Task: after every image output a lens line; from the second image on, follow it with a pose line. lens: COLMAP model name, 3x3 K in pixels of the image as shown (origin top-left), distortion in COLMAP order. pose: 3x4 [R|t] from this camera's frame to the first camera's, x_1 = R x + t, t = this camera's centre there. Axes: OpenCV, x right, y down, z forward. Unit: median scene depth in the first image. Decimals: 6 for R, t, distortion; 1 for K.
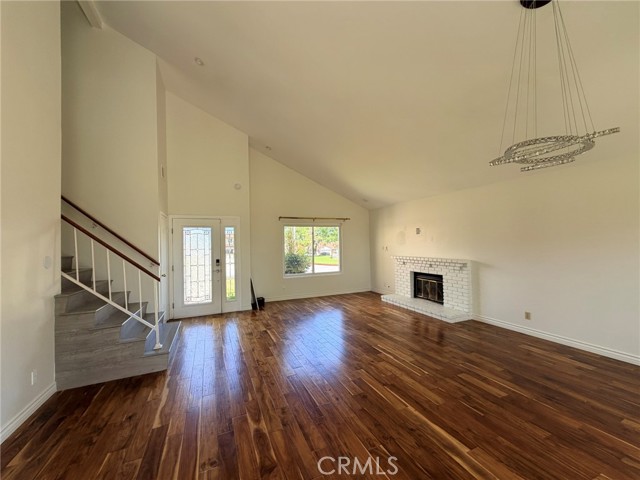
lens RADIAL K [[253.9, 0, 318.8], [0, 253.9, 239.2], [0, 0, 1]] dist [-0.000904, -0.000118]
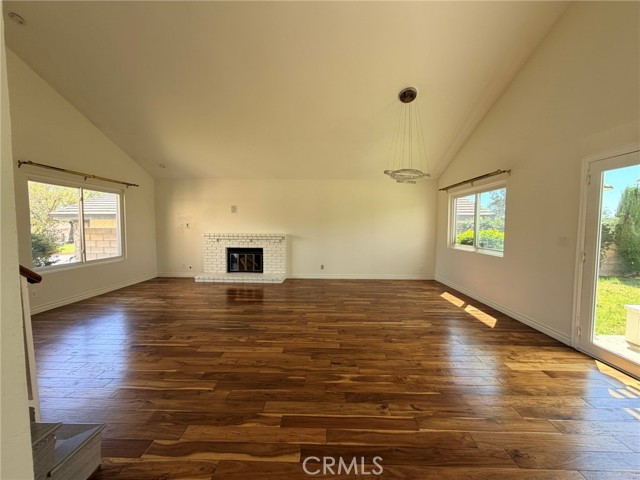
lens RADIAL K [[253.9, 0, 318.8], [0, 253.9, 239.2], [0, 0, 1]] dist [-0.000904, -0.000118]
pose [[0.416479, -0.027305, 0.908735, -0.490787], [-0.032814, 0.998446, 0.045039, 0.039533], [-0.908553, -0.048577, 0.414936, 0.270903]]
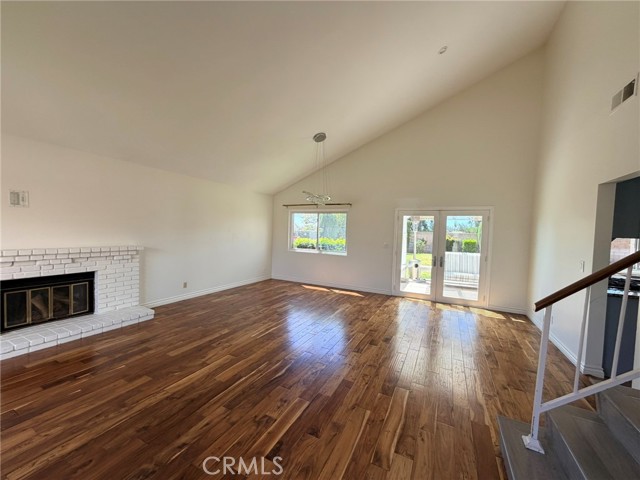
lens RADIAL K [[253.9, 0, 318.8], [0, 253.9, 239.2], [0, 0, 1]] dist [-0.000904, -0.000118]
pose [[-0.638370, -0.030805, 0.769113, -0.449843], [-0.039803, 0.999183, 0.006983, 0.024661], [-0.768700, -0.026156, -0.639075, 0.989576]]
